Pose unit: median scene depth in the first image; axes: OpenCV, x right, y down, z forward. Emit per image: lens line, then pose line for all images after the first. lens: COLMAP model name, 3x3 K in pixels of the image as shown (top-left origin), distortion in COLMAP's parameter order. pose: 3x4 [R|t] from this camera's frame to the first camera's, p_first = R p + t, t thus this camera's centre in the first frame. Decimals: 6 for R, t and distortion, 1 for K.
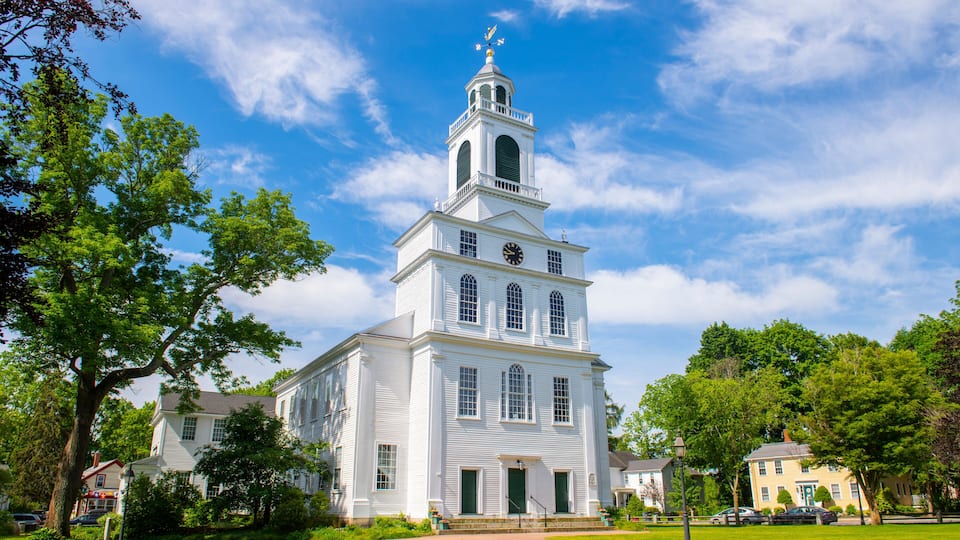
lens RADIAL K [[691.9, 0, 481.3], [0, 691.9, 272.7], [0, 0, 1]] dist [-0.048935, -0.001032]
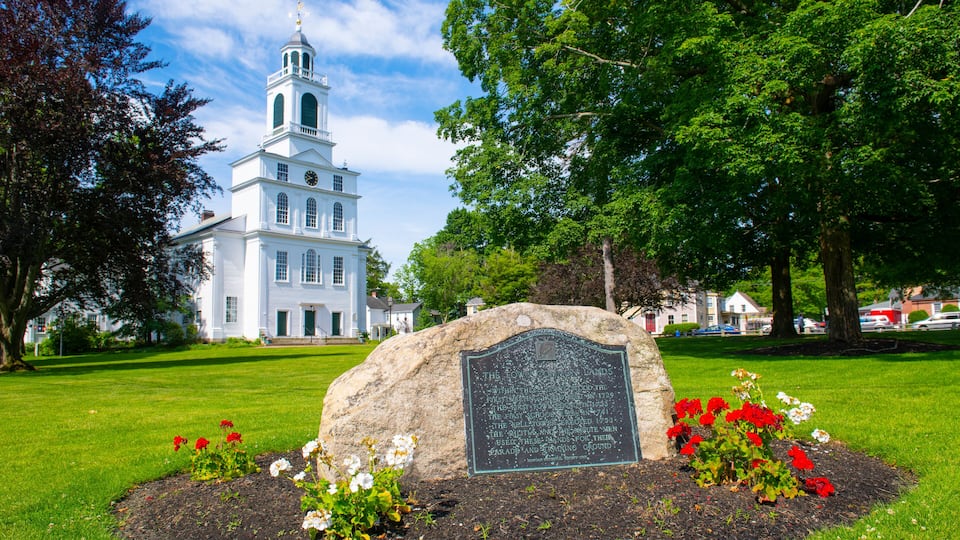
lens RADIAL K [[691.9, 0, 477.9], [0, 691.9, 269.7], [0, 0, 1]] dist [-0.048935, -0.001032]
pose [[0.954286, 0.017372, 0.298389, -0.059173], [-0.082155, 0.975103, 0.205972, -0.187361], [-0.287382, -0.221070, 0.931955, -0.645980]]
